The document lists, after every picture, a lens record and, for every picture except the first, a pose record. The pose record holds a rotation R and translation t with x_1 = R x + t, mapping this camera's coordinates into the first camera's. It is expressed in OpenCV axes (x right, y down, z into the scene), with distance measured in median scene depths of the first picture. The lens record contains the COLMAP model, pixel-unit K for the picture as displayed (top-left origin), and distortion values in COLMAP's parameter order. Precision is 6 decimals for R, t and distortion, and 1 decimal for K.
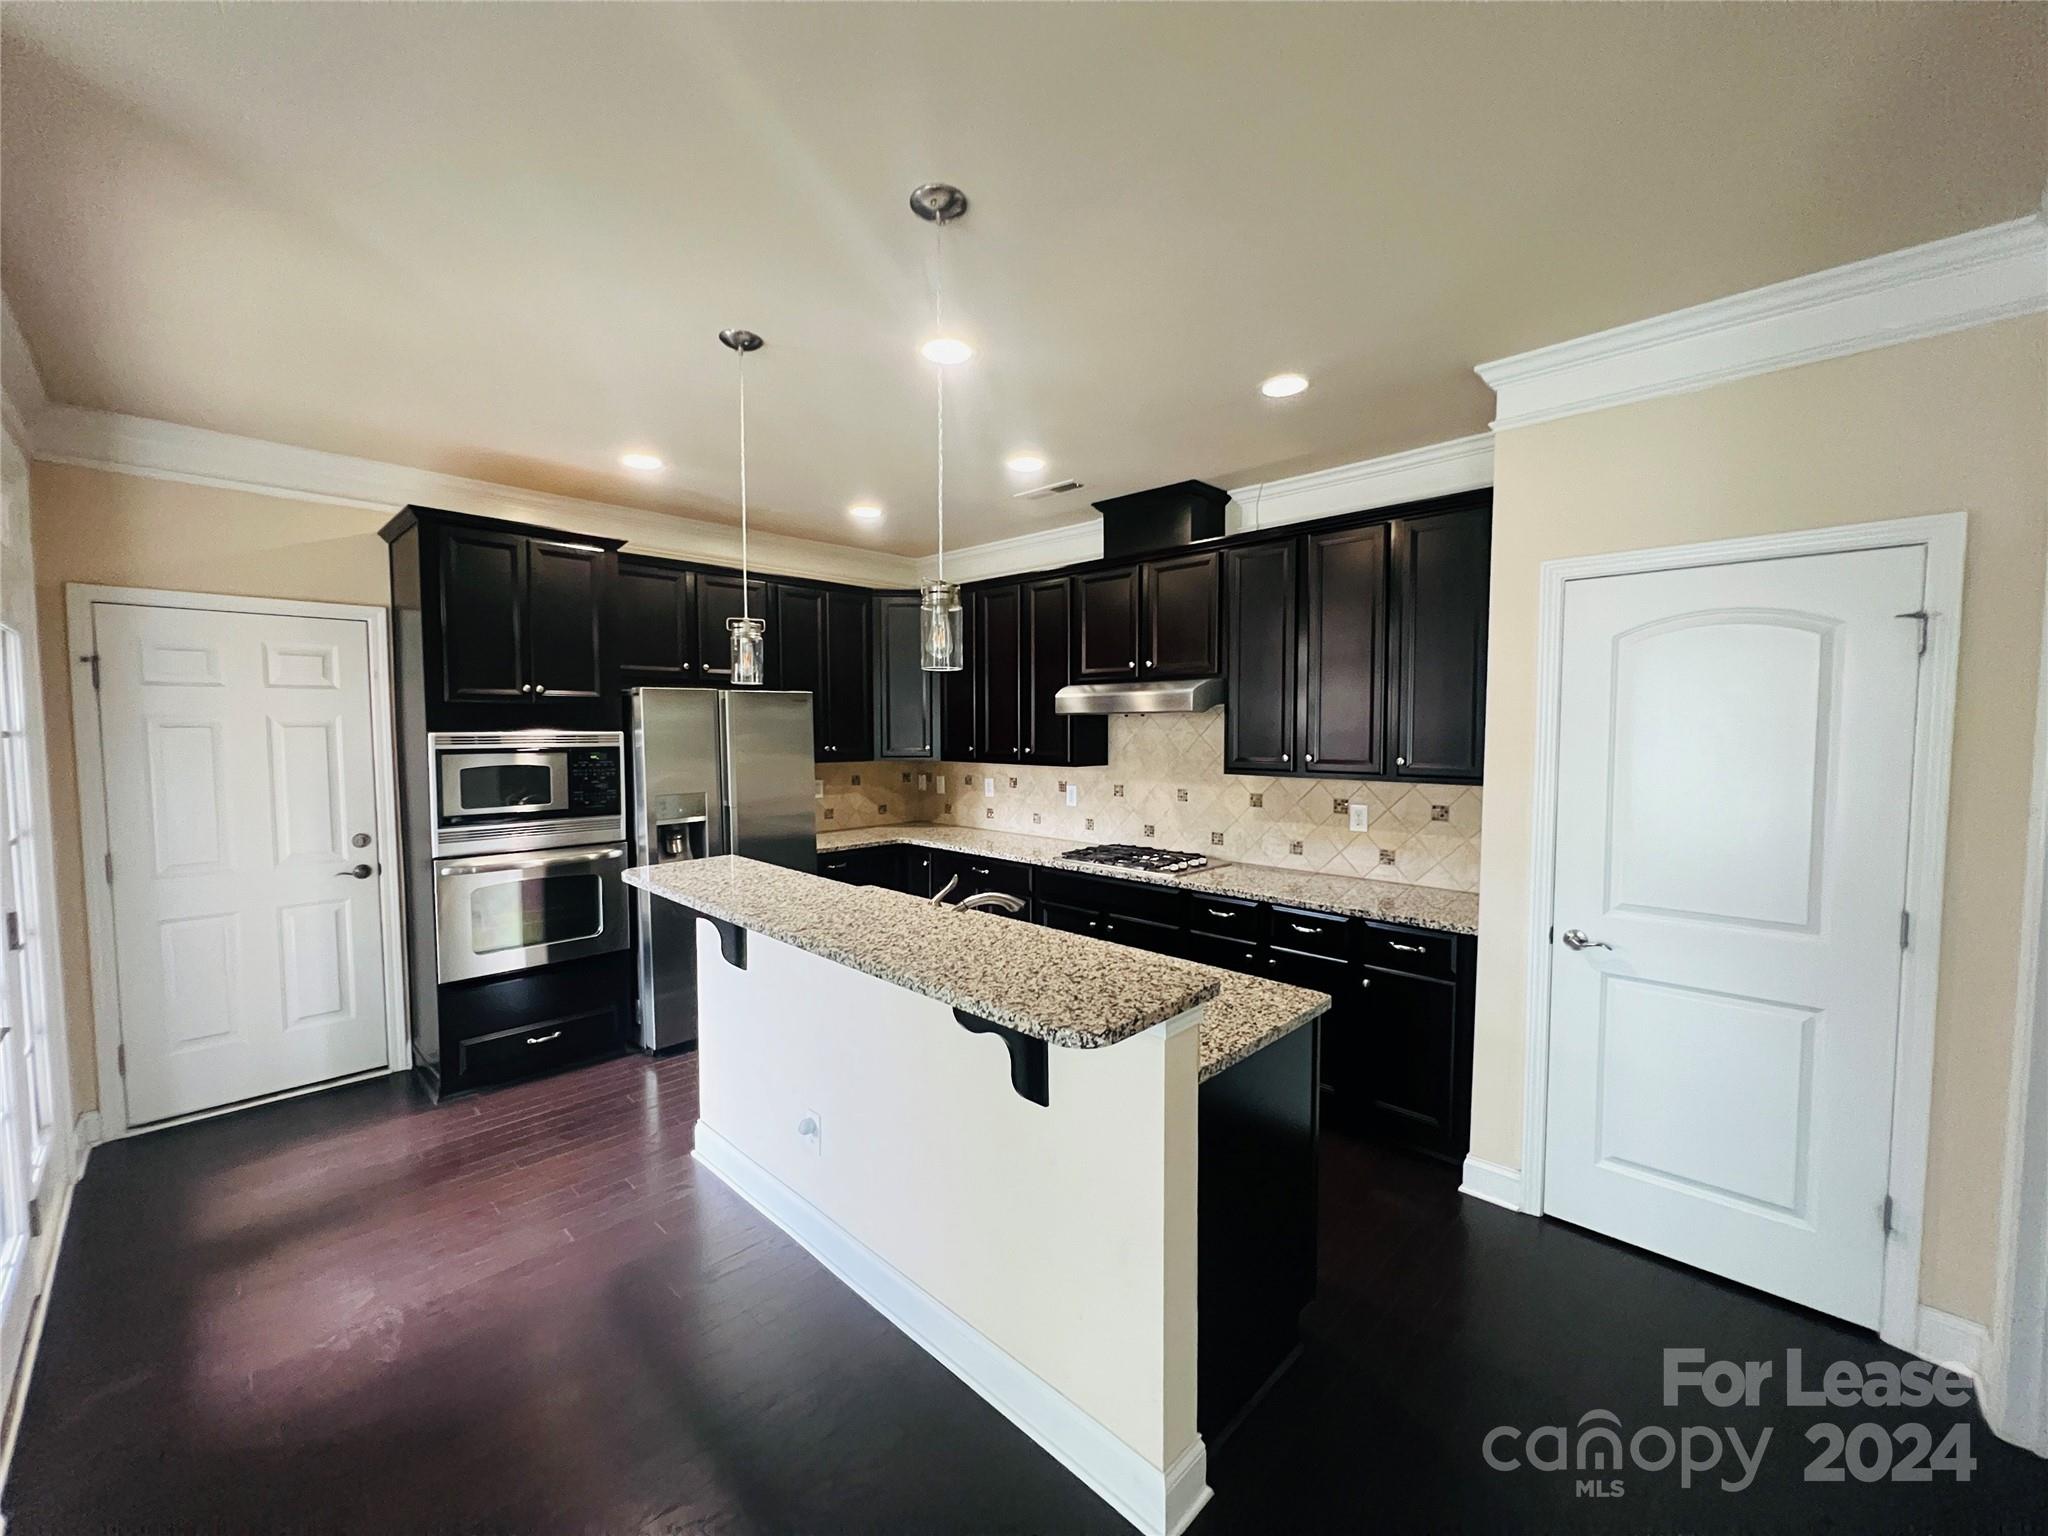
lens RADIAL K [[819.8, 0, 1022.8], [0, 819.8, 765.5], [0, 0, 1]] dist [0.000758, -0.000091]
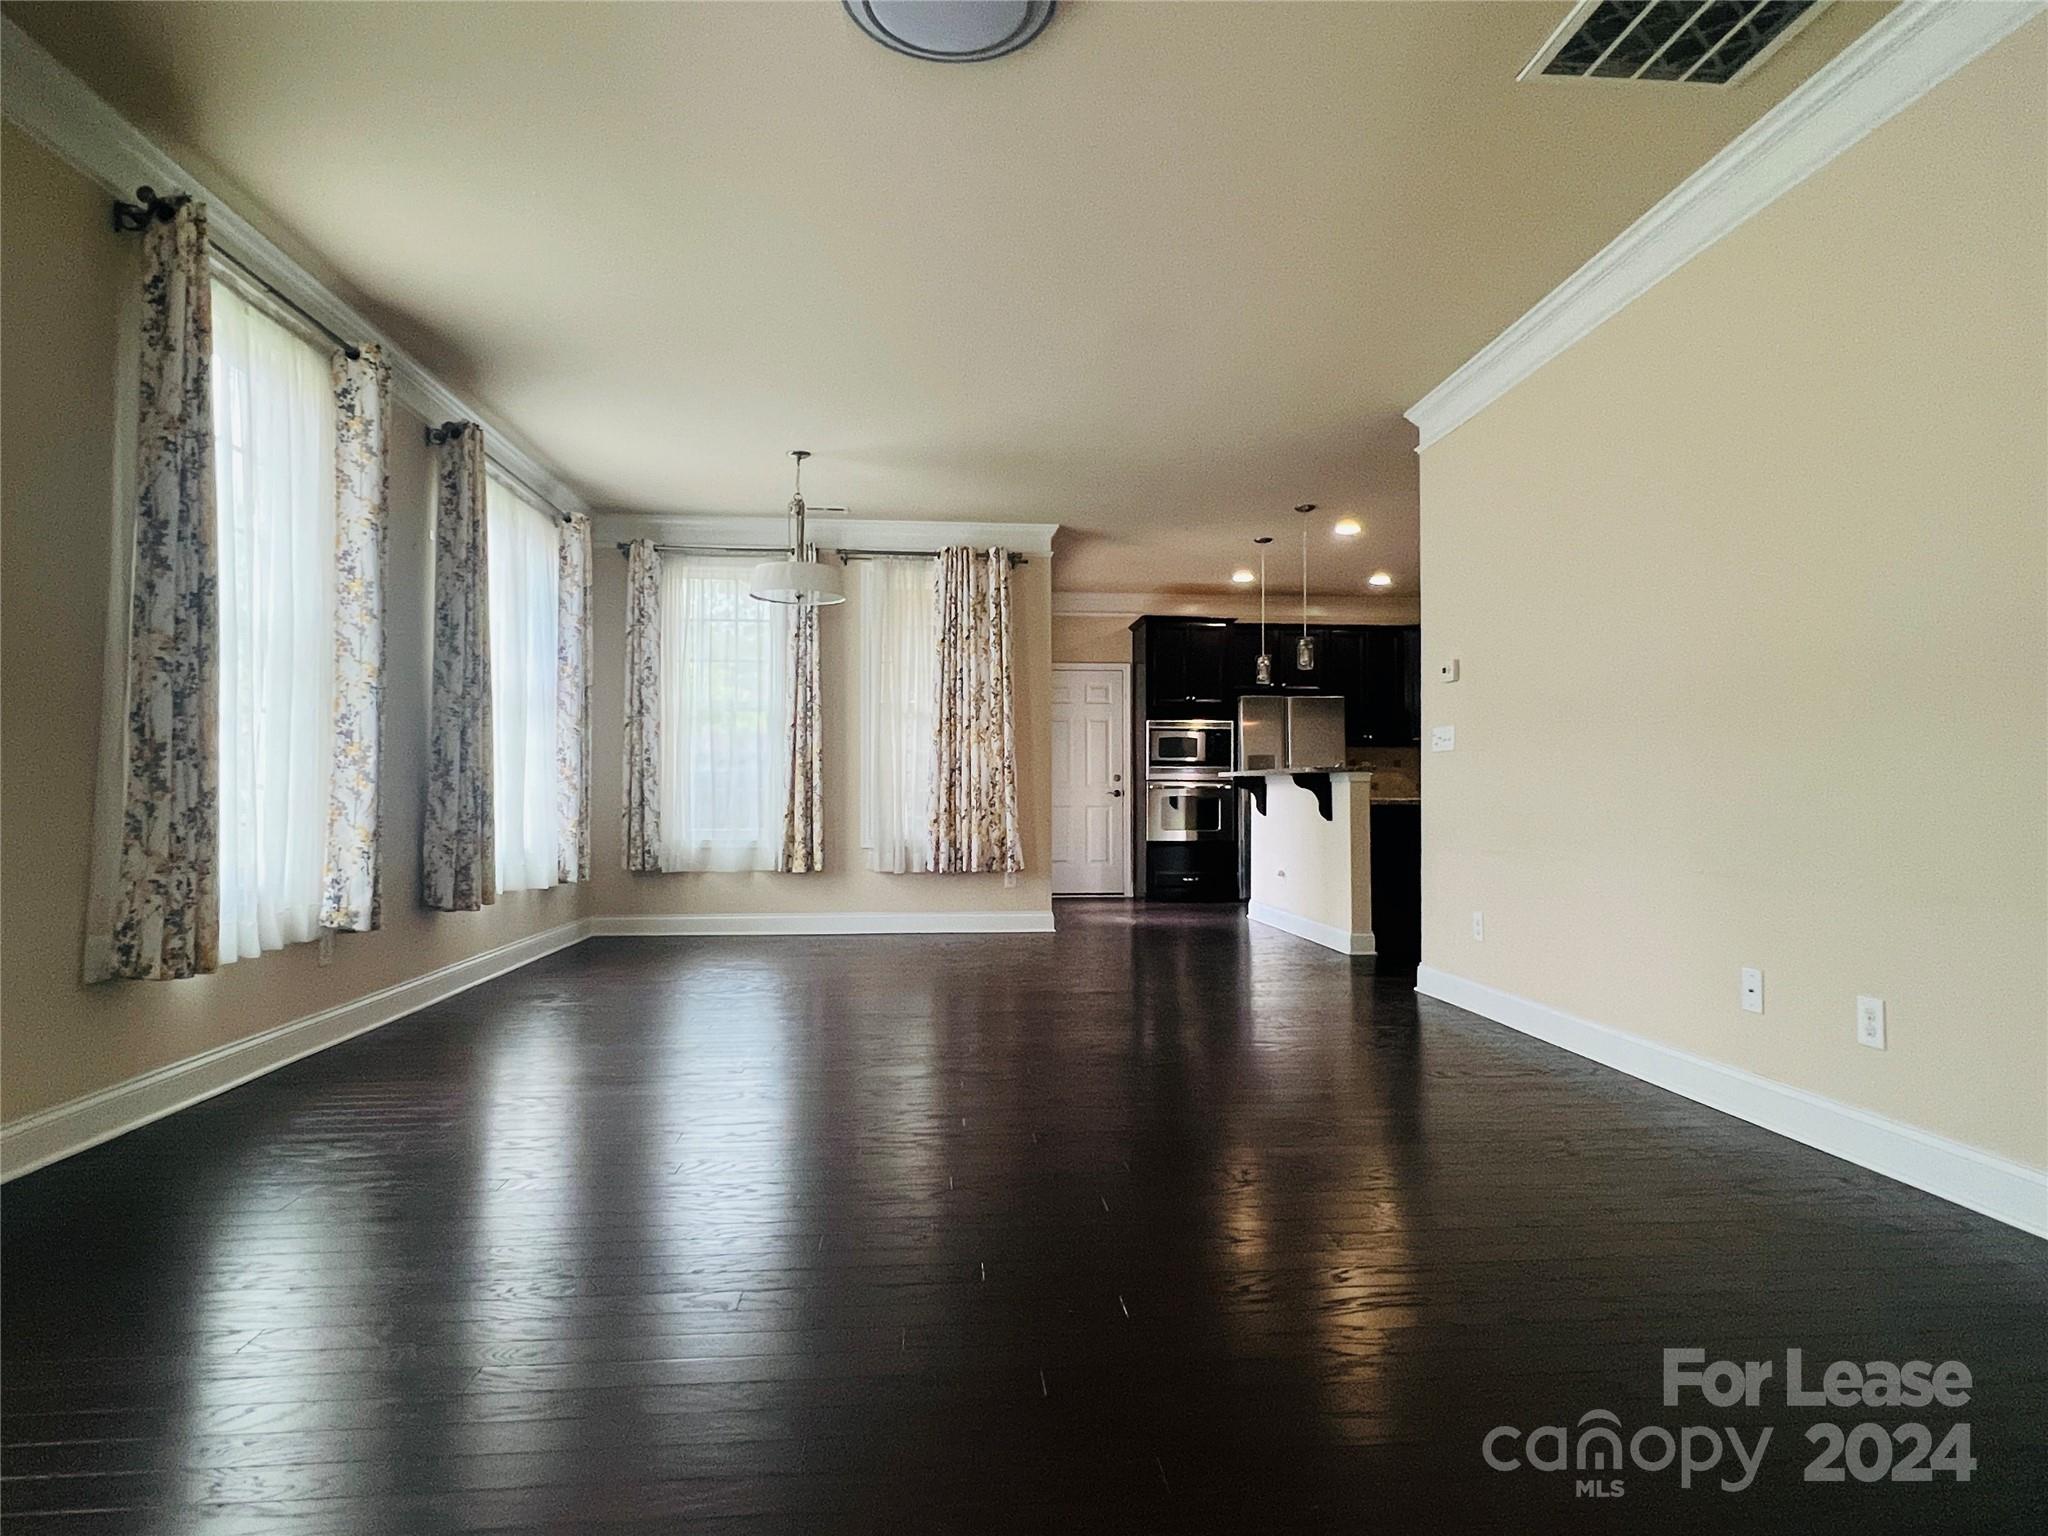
lens RADIAL K [[1127.2, 0, 1030.6], [0, 1127.2, 769.8], [0, 0, 1]] dist [-0.002444, -0.000471]
pose [[0.759249, -0.011681, -0.650696, 0.905478], [-0.035884, 0.997566, -0.059779, 0.262999], [0.649811, 0.068737, 0.756982, -1.339809]]
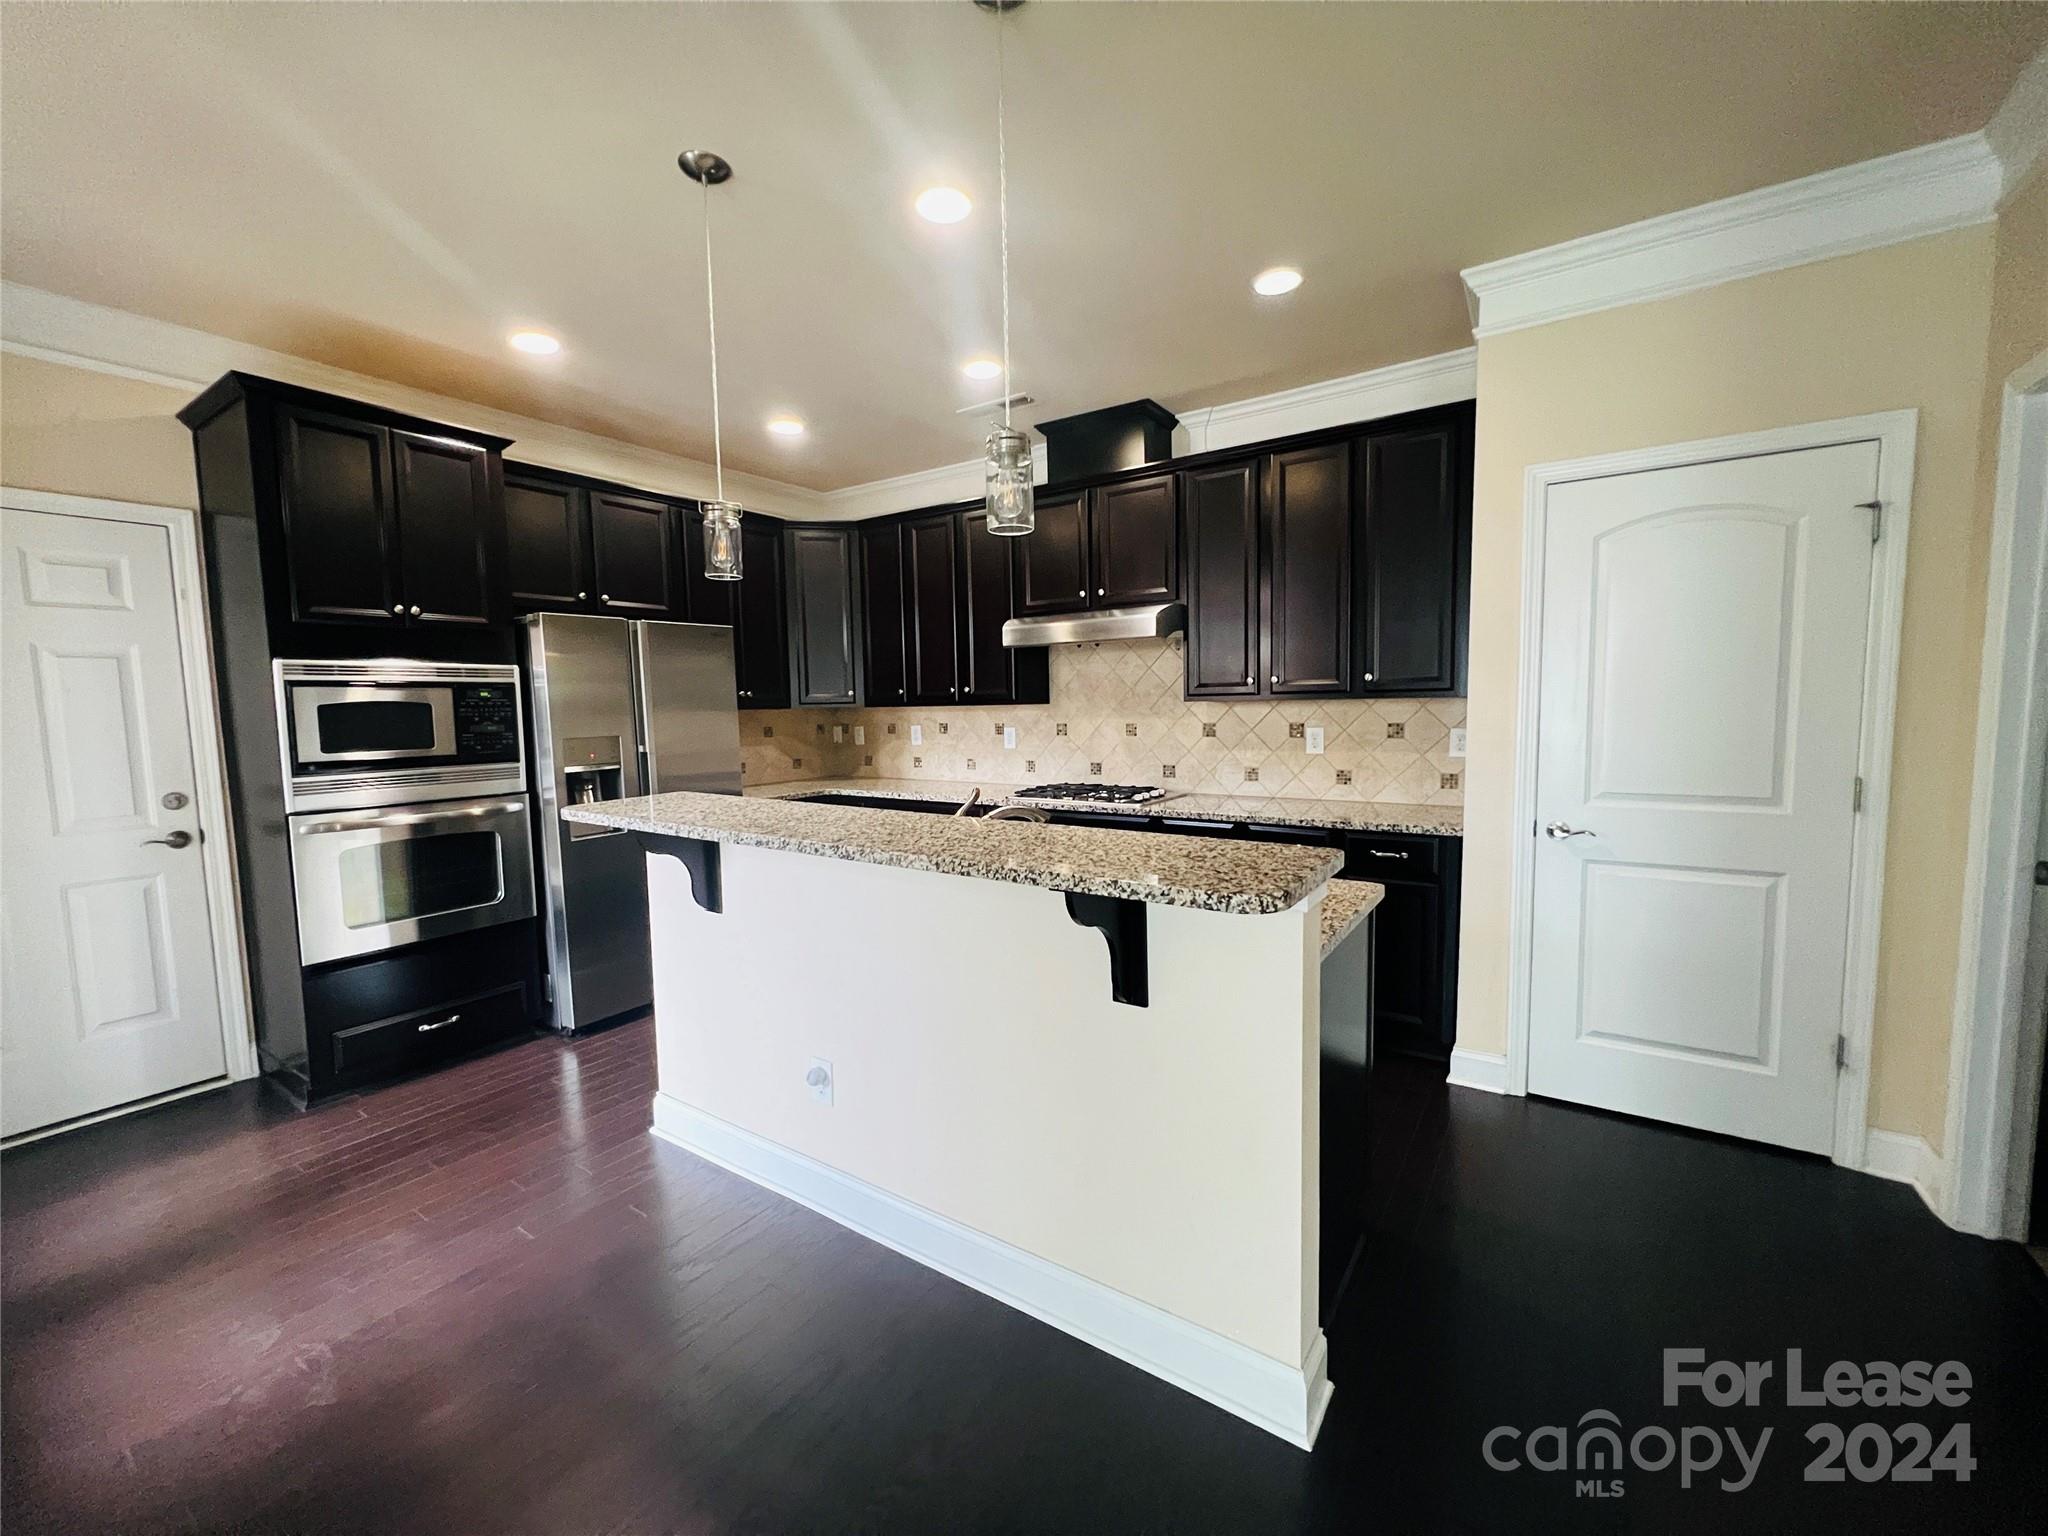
lens RADIAL K [[819.8, 0, 1024.2], [0, 819.8, 765.5], [0, 0, 1]] dist [0.000758, -0.000091]
pose [[0.984357, -0.031947, 0.173266, -0.132034], [0.027205, 0.999189, 0.029677, 0.059145], [-0.174074, -0.024499, 0.984428, 0.065747]]
